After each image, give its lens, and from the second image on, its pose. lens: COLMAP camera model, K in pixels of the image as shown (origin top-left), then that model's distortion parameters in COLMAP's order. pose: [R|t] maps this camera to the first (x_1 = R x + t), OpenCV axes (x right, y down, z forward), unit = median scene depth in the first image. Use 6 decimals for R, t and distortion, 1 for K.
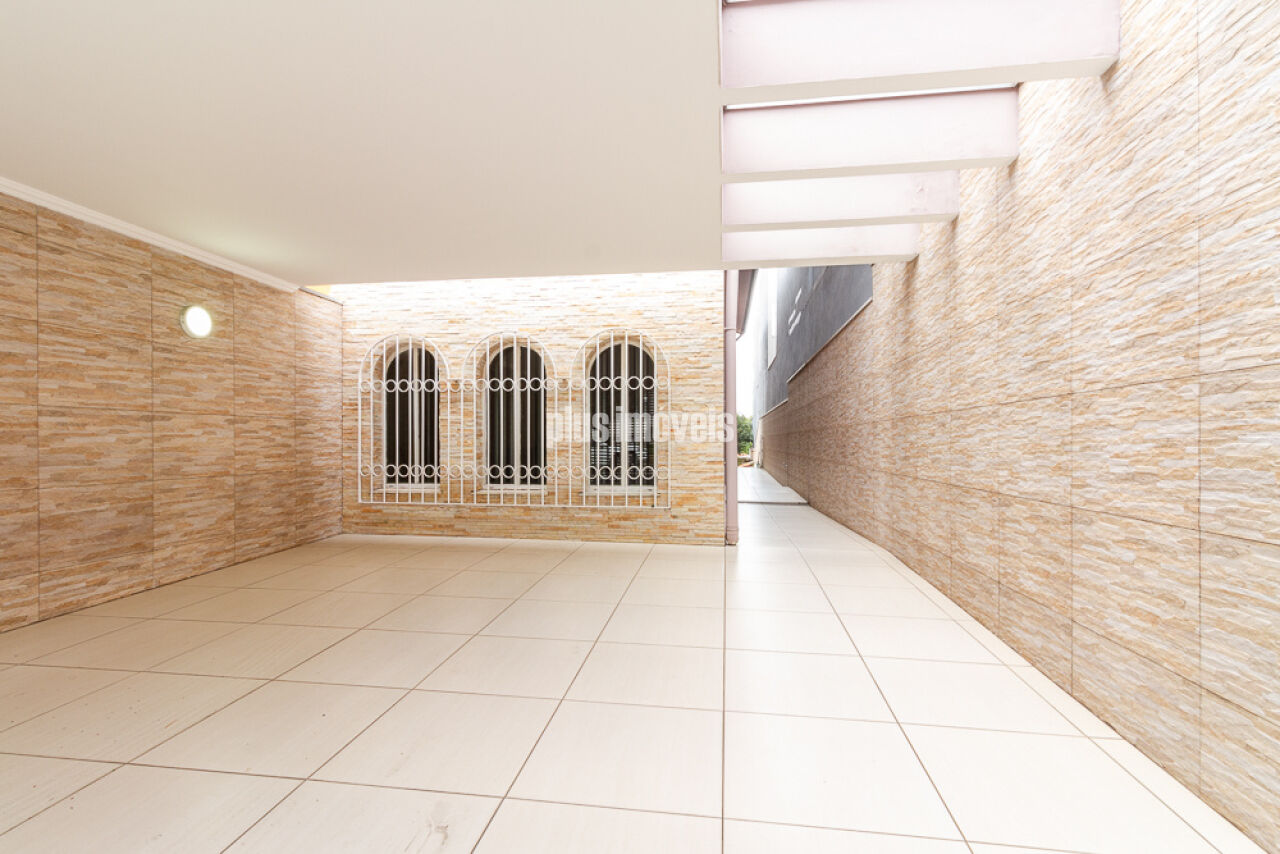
lens RADIAL K [[606.2, 0, 640.0], [0, 606.2, 427.0], [0, 0, 1]] dist [0.000106, 0.000001]
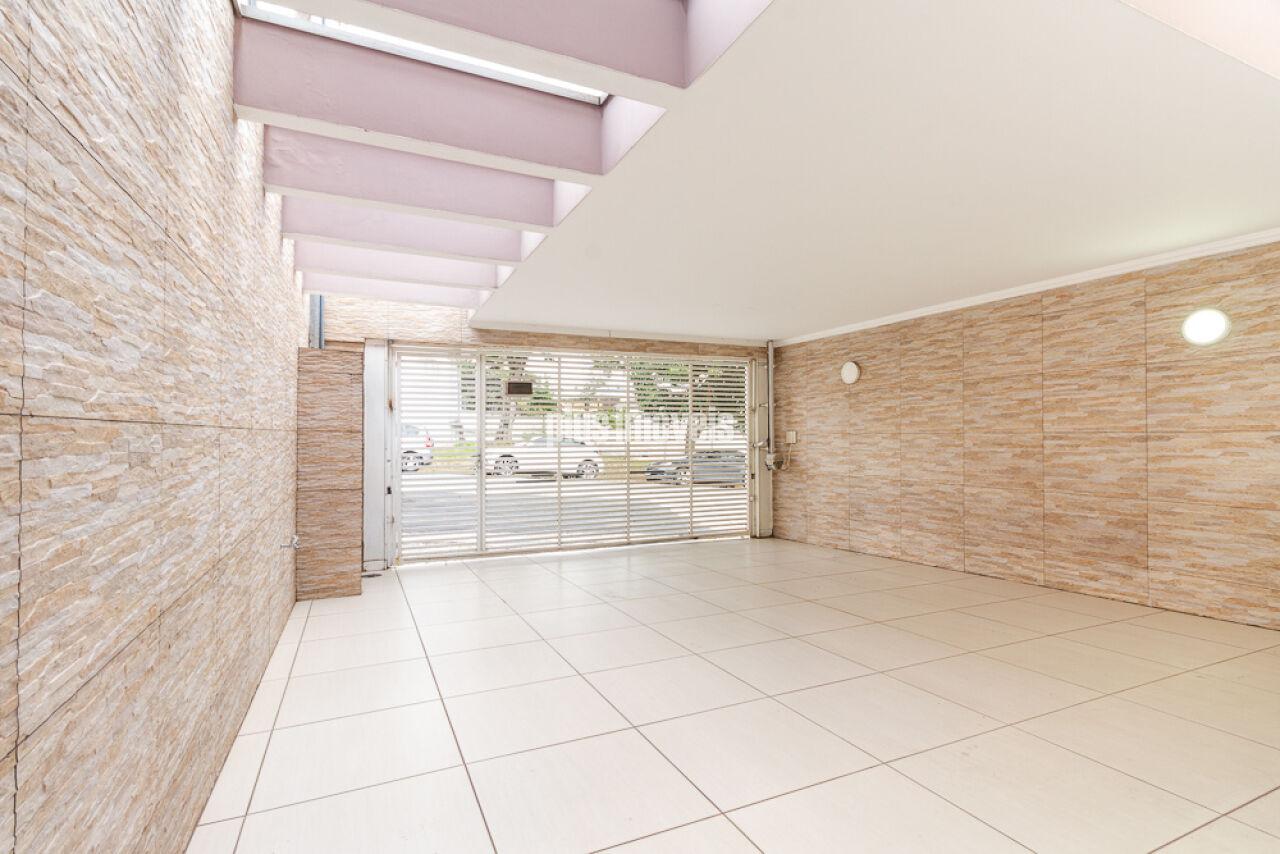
lens RADIAL K [[606.2, 0, 640.0], [0, 606.2, 427.0], [0, 0, 1]] dist [0.000106, 0.000001]
pose [[-0.837731, -0.017145, -0.545814, 0.493481], [0.005079, 0.999219, -0.039183, 0.001722], [0.546060, -0.035597, -0.836989, 1.462498]]
